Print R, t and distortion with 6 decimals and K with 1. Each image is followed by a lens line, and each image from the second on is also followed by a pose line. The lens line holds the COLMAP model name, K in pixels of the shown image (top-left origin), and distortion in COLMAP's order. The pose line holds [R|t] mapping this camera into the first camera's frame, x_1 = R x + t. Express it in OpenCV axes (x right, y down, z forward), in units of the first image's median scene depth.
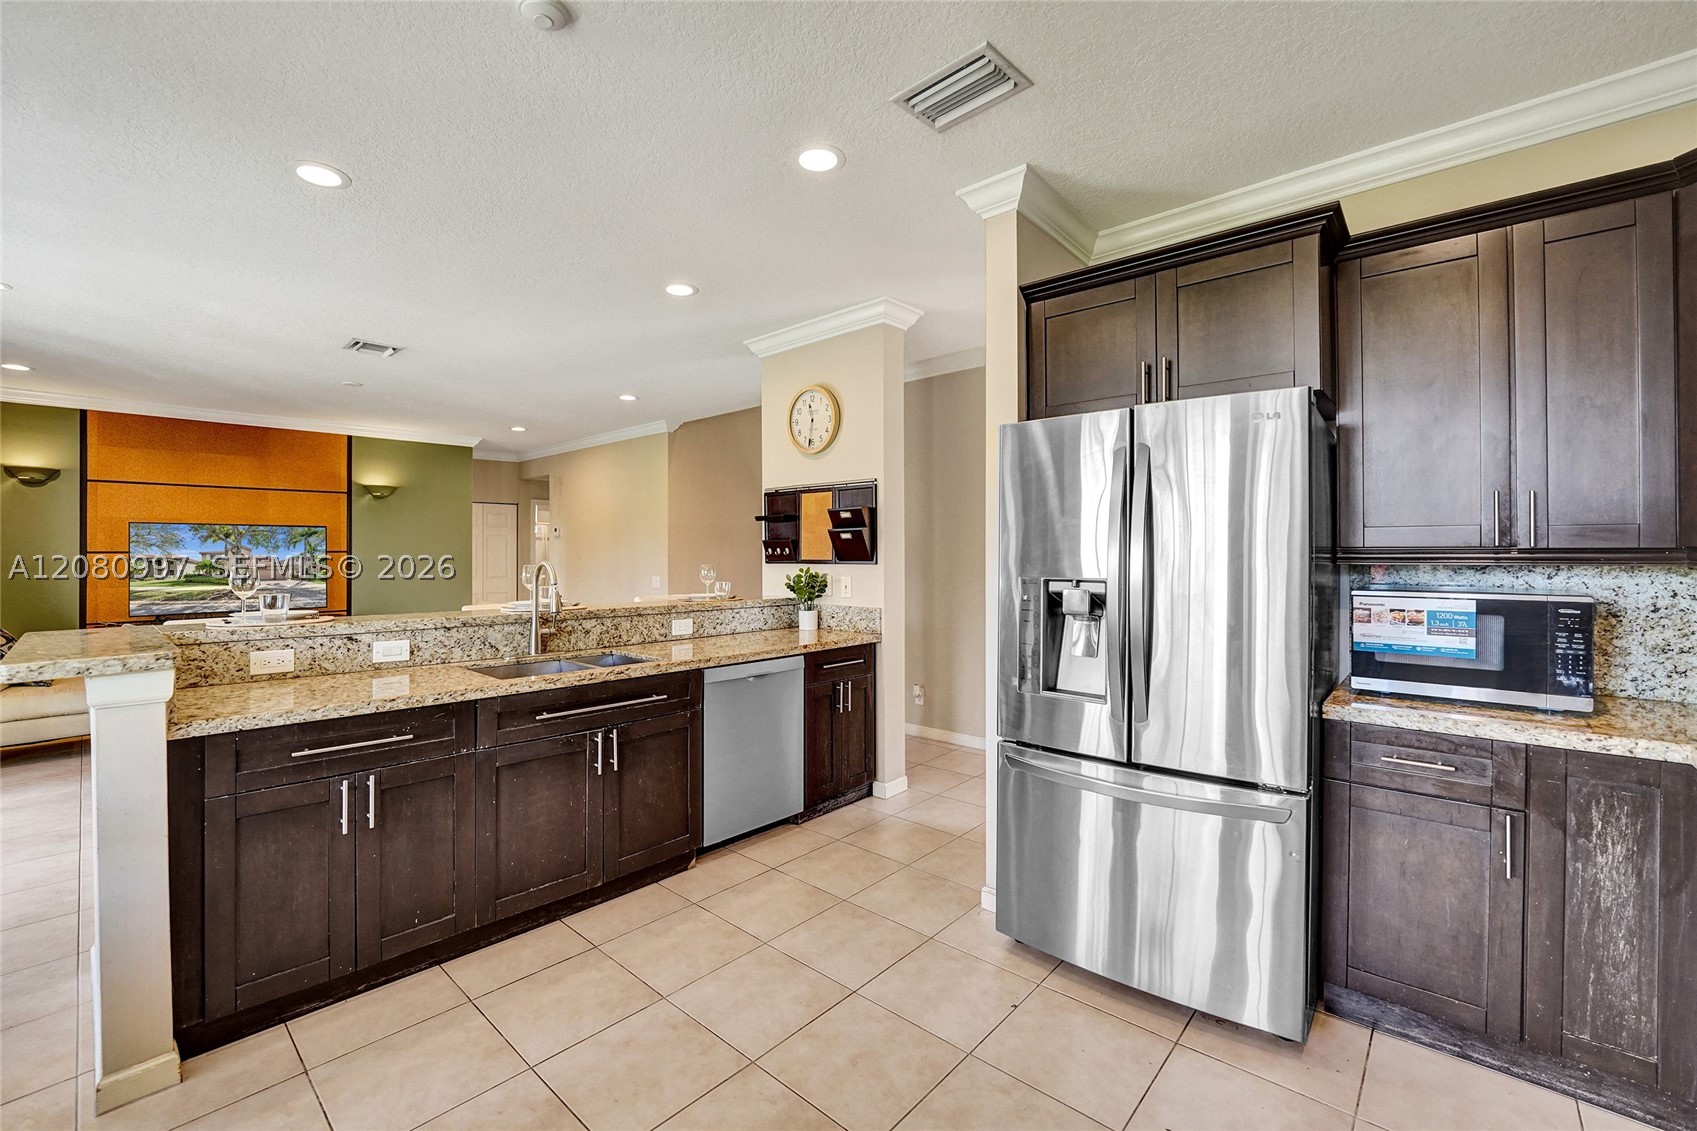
lens RADIAL K [[704.9, 0, 840.4], [0, 704.9, 559.2], [0, 0, 1]] dist [-0.024019, 0.000893]
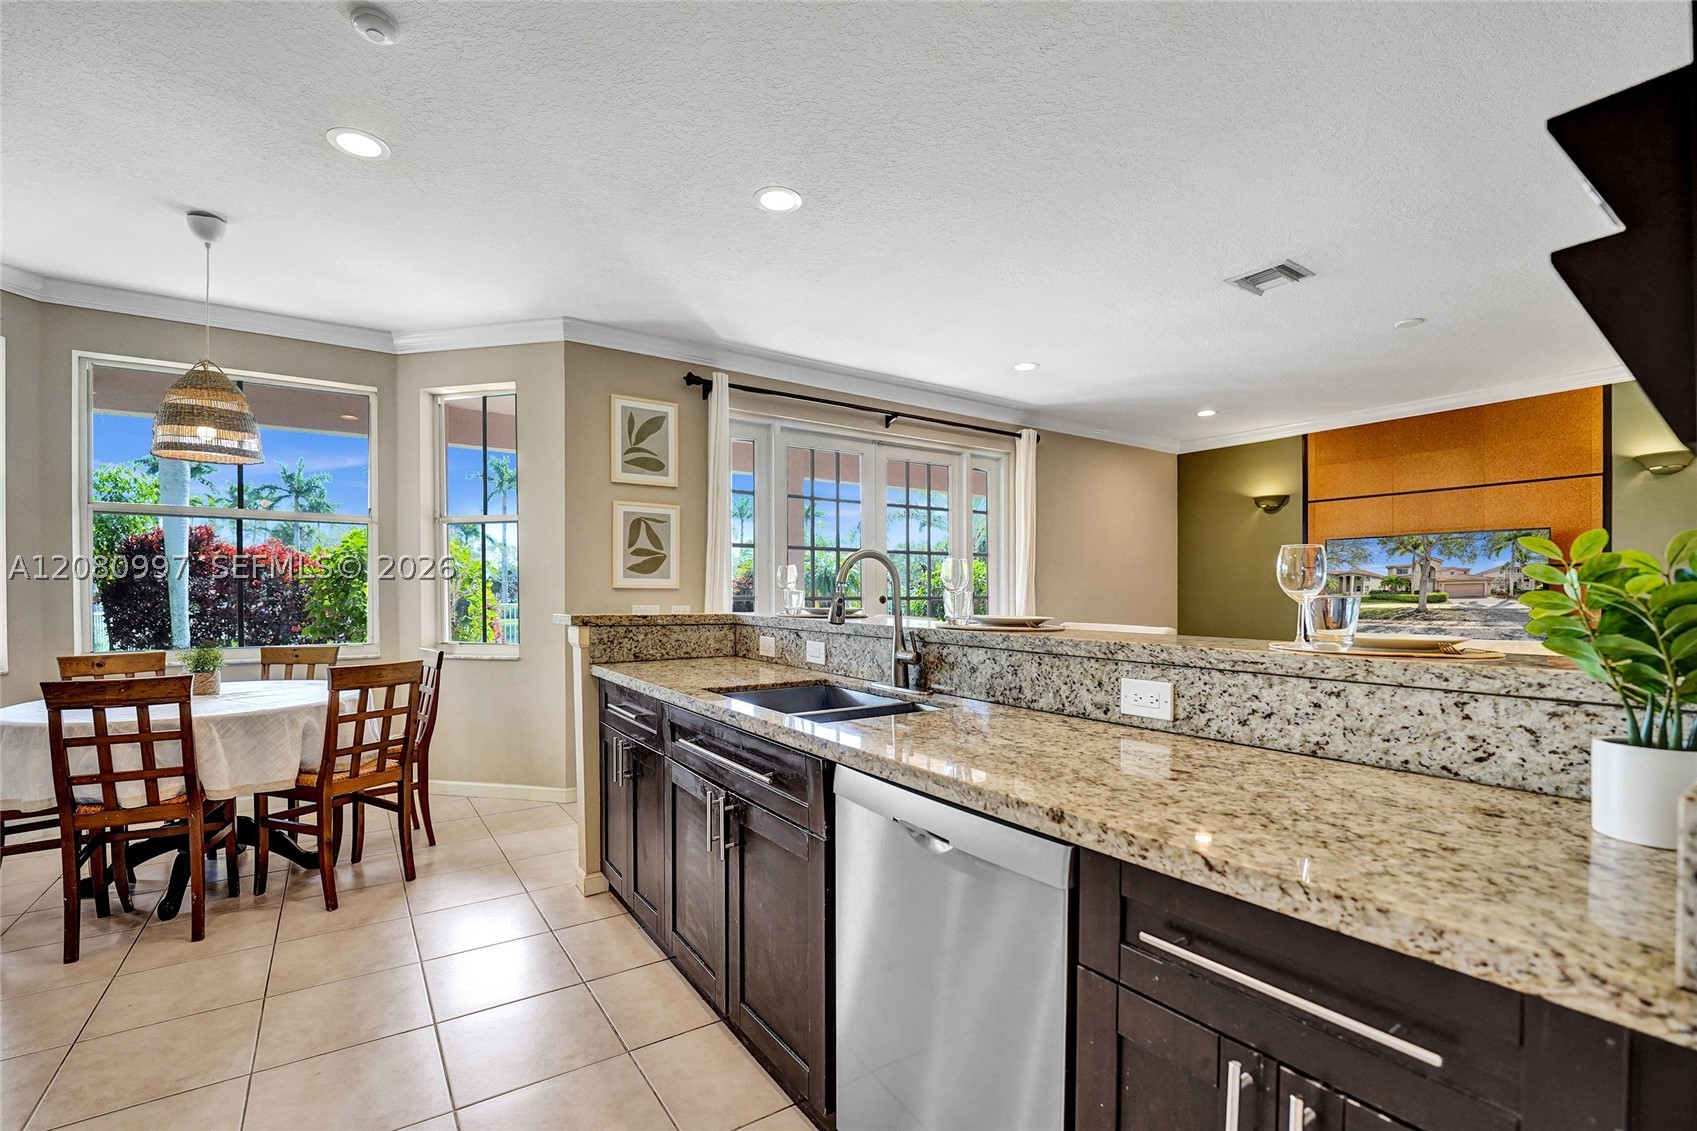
lens RADIAL K [[704.9, 0, 838.0], [0, 704.9, 581.6], [0, 0, 1]] dist [-0.024019, 0.000893]
pose [[-0.222327, -0.007393, -0.974944, 0.126498], [0.001371, 0.999968, -0.007896, 0.017009], [0.974971, -0.003092, -0.222310, 0.518287]]
